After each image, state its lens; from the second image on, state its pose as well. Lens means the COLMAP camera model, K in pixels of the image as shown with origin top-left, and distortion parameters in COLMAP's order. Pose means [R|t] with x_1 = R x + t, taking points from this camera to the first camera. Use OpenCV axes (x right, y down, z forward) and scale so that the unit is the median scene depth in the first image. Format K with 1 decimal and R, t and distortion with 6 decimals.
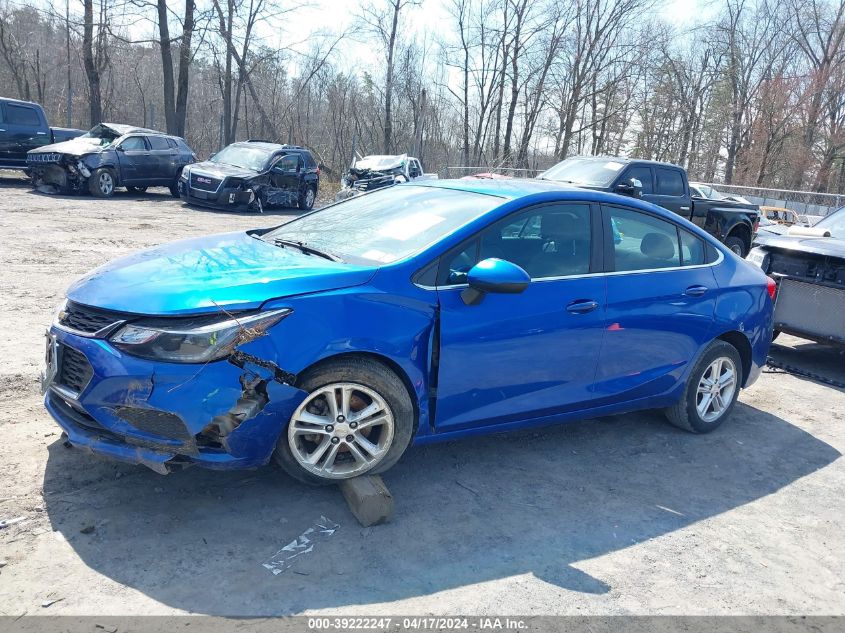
lens RADIAL K [[670.5, 0, 430.9], [0, 670.5, 317.7], [0, 0, 1]] dist [0.009419, -0.027317]
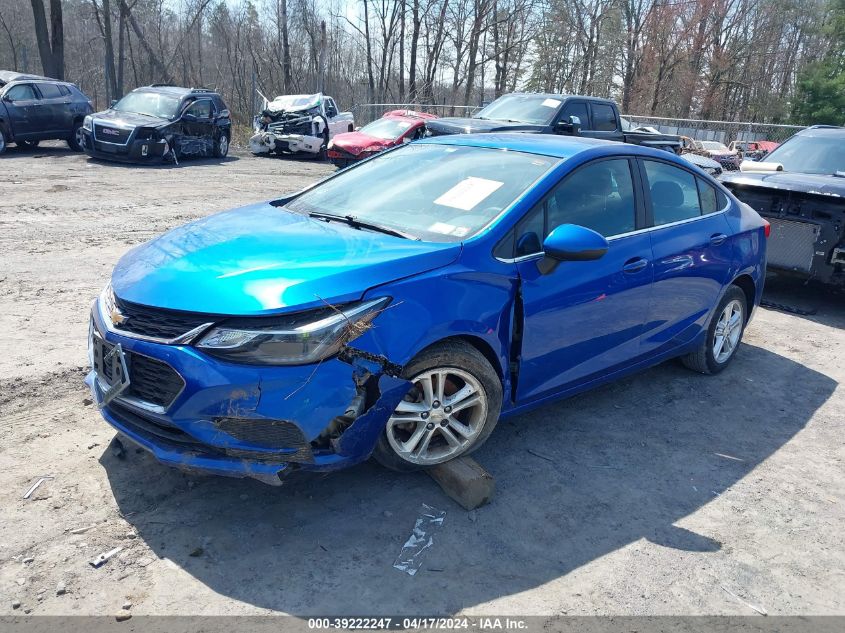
lens RADIAL K [[670.5, 0, 419.5], [0, 670.5, 318.6], [0, 0, 1]] dist [0.009419, -0.027317]
pose [[0.987802, -0.074939, 0.136496, -0.246412], [0.061681, 0.993184, 0.098902, -0.059802], [-0.142977, -0.089277, 0.985691, 0.059471]]
